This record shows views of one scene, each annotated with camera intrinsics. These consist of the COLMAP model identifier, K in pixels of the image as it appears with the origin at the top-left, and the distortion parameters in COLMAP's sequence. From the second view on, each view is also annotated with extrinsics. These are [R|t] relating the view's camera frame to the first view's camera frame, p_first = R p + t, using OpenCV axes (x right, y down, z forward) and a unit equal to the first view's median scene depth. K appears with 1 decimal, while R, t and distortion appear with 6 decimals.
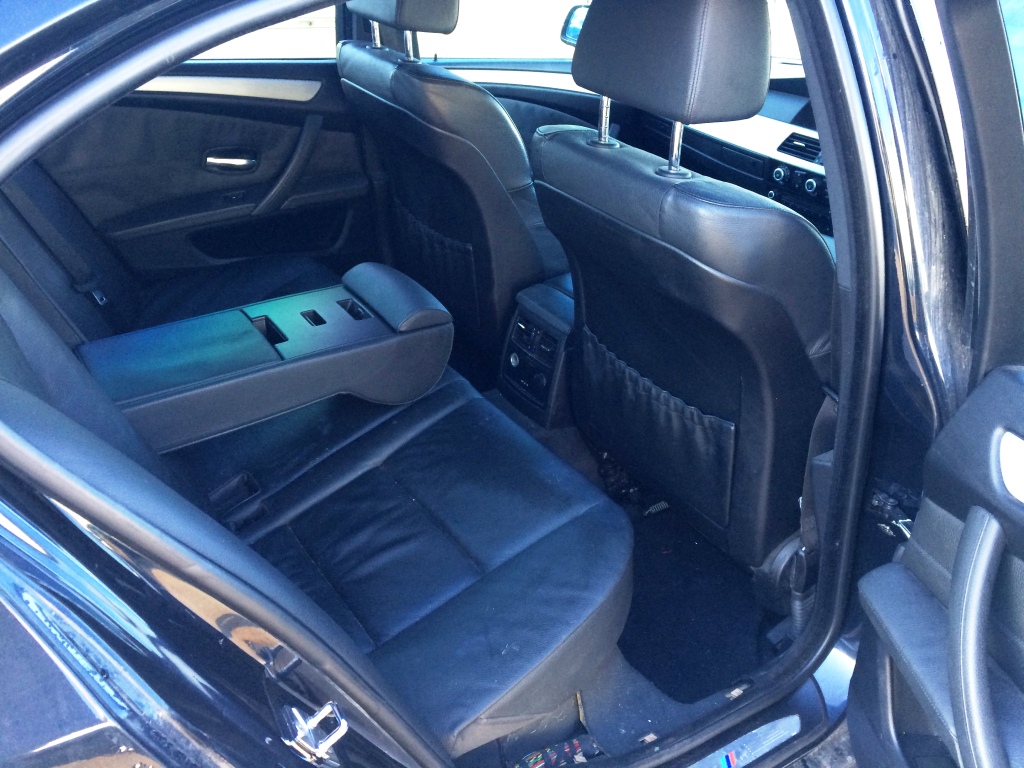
lens RADIAL K [[869.1, 0, 512.0], [0, 869.1, 384.0], [0, 0, 1]] dist [-0.002381, 0.004837]
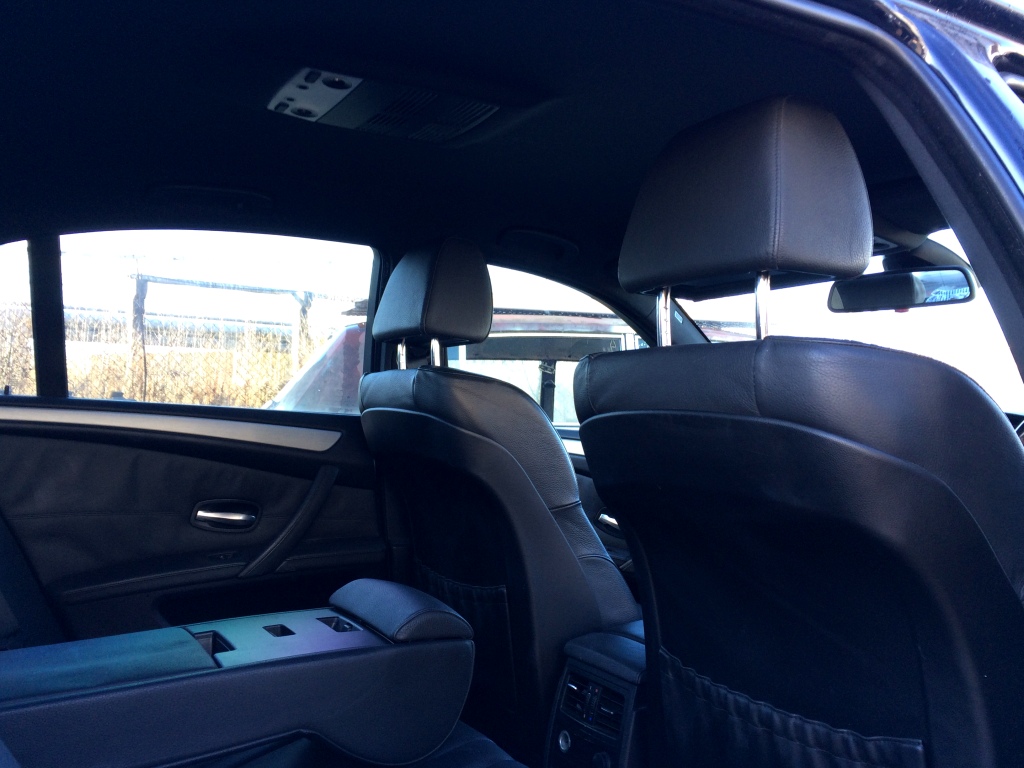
lens RADIAL K [[910.6, 0, 512.0], [0, 910.6, 384.0], [0, 0, 1]] dist [0.087963, -0.157275]
pose [[0.998419, -0.026219, -0.049730, 0.005478], [-0.004653, 0.843004, -0.537886, 0.140468], [0.056025, 0.537267, 0.841549, 0.230810]]
